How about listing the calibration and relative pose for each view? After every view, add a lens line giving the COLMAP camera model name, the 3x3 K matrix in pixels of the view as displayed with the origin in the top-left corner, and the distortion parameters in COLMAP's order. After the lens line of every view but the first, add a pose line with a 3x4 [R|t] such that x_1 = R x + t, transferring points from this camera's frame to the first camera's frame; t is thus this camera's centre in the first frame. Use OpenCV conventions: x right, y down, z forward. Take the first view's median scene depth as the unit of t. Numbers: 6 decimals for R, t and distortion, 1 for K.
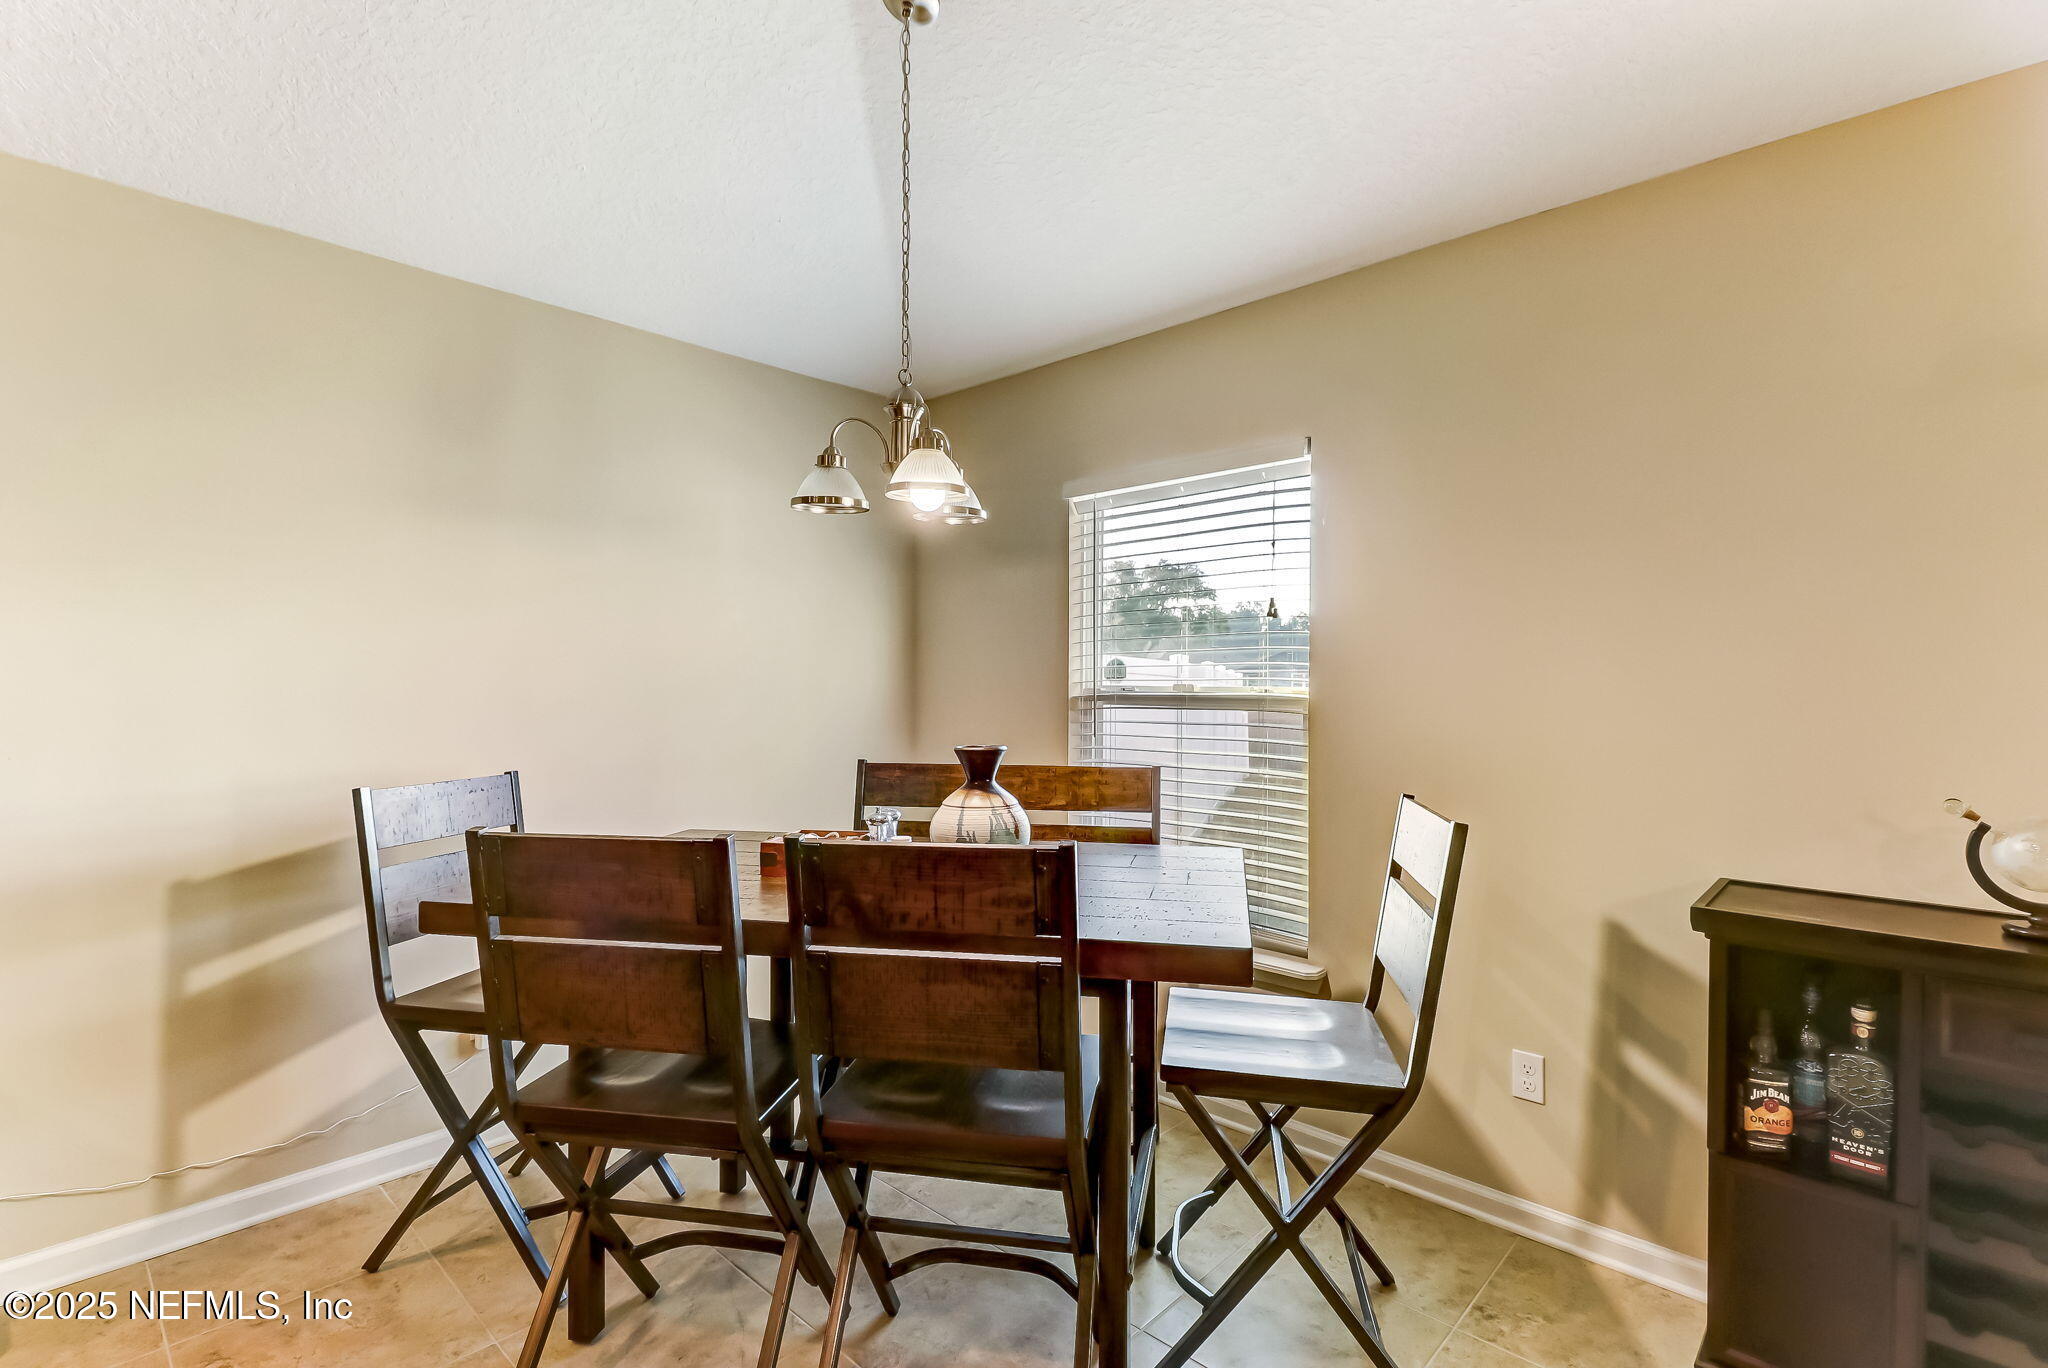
lens RADIAL K [[938.7, 0, 1024.7], [0, 938.7, 687.2], [0, 0, 1]] dist [0.005231, -0.002677]
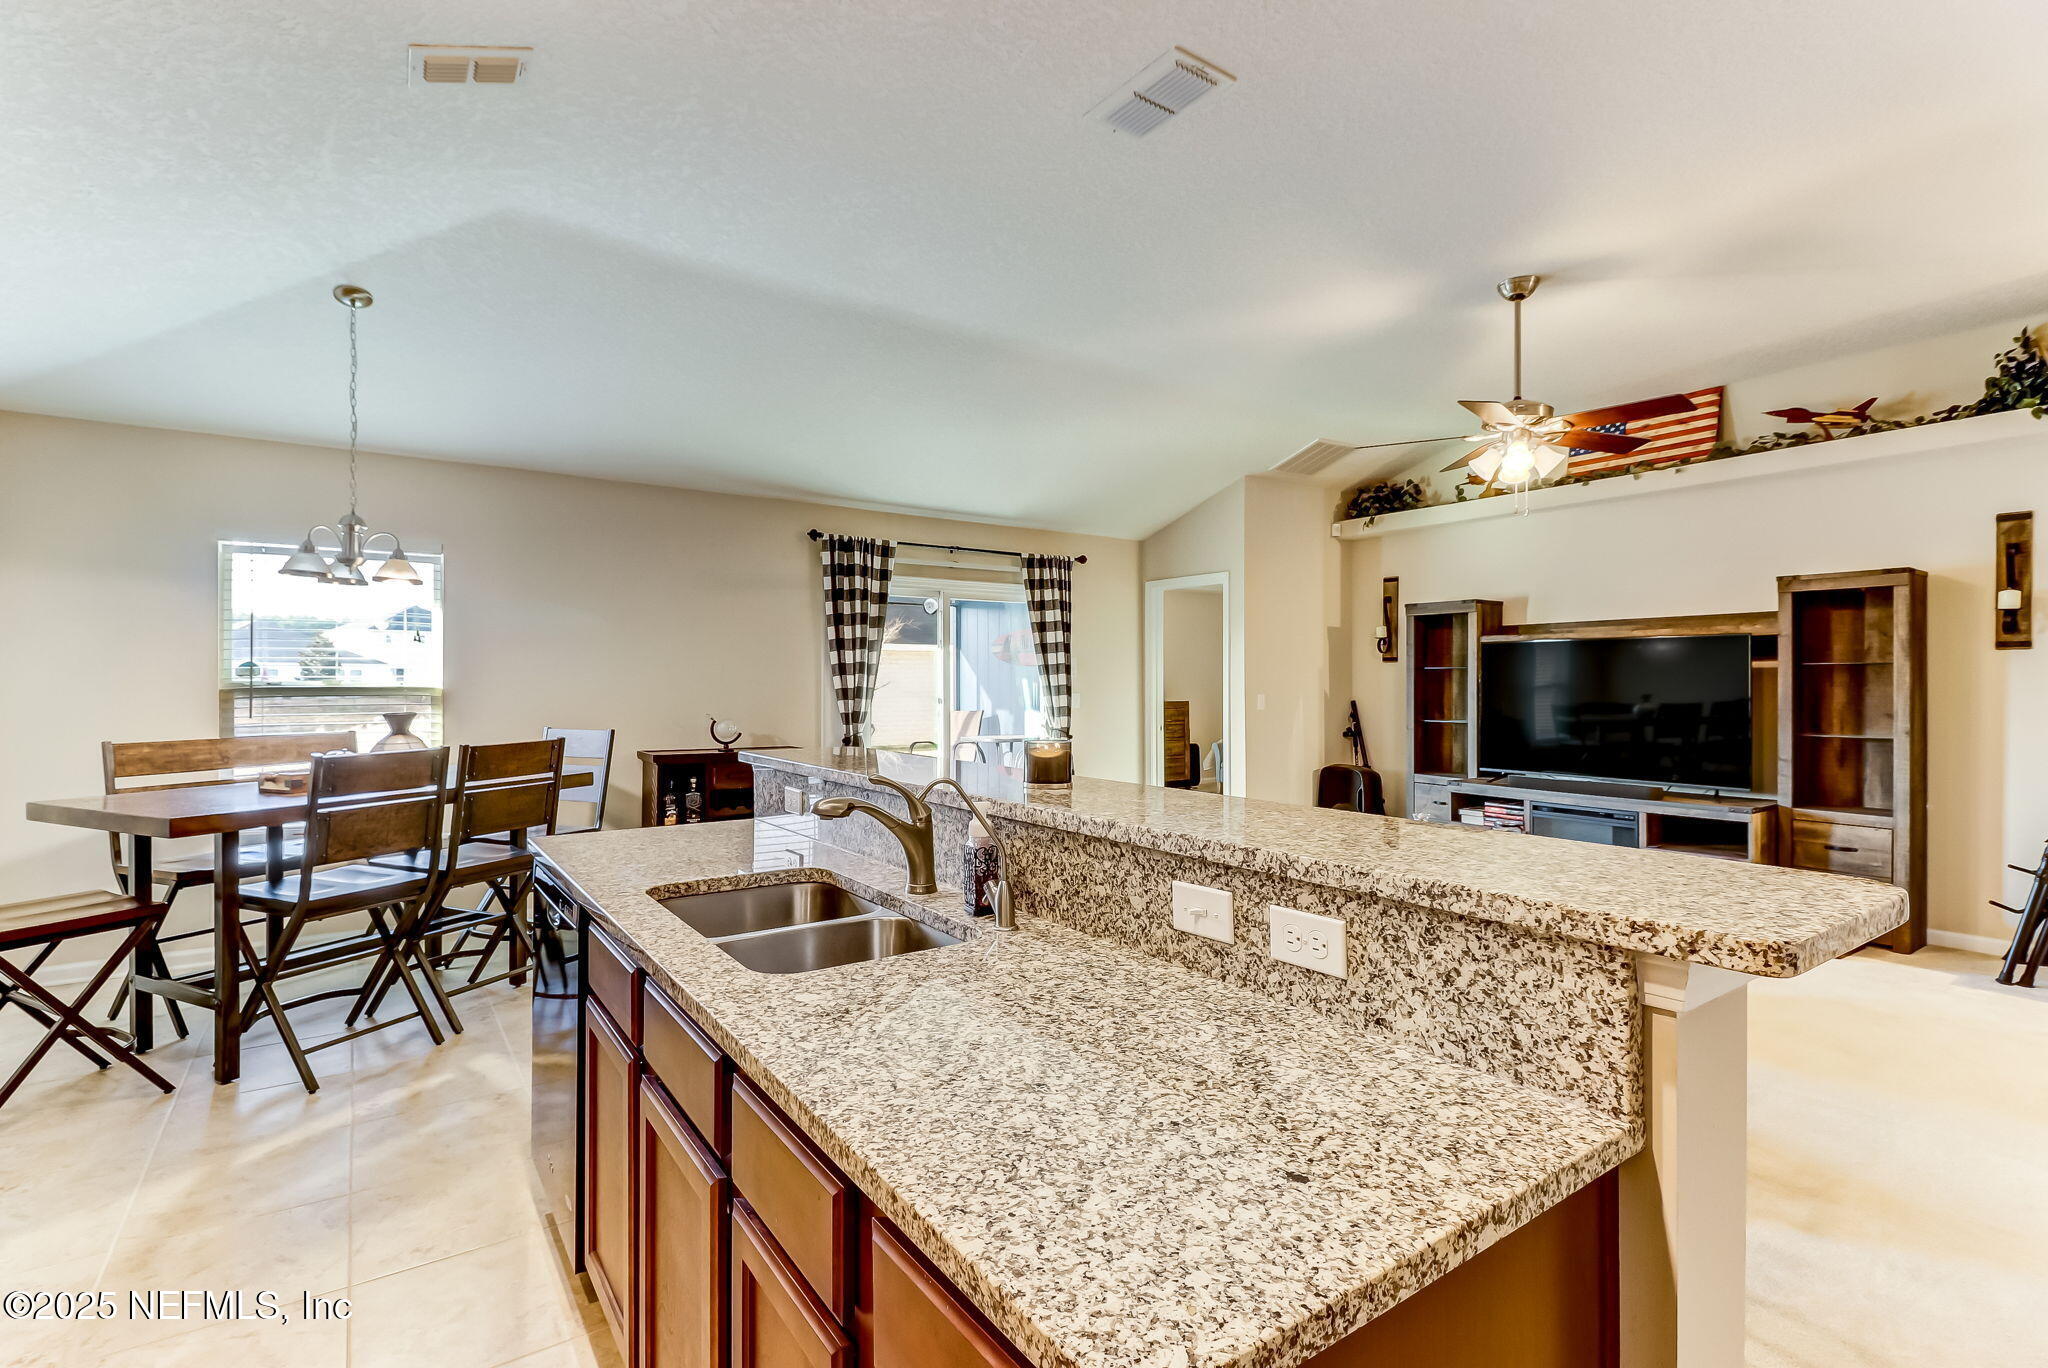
lens RADIAL K [[938.7, 0, 1012.0], [0, 938.7, 683.4], [0, 0, 1]] dist [0.005231, -0.002677]
pose [[0.213220, -0.004156, 0.976995, -1.342295], [0.003995, 0.999986, 0.003382, 0.001313], [-0.976996, 0.003182, 0.213234, -0.510902]]
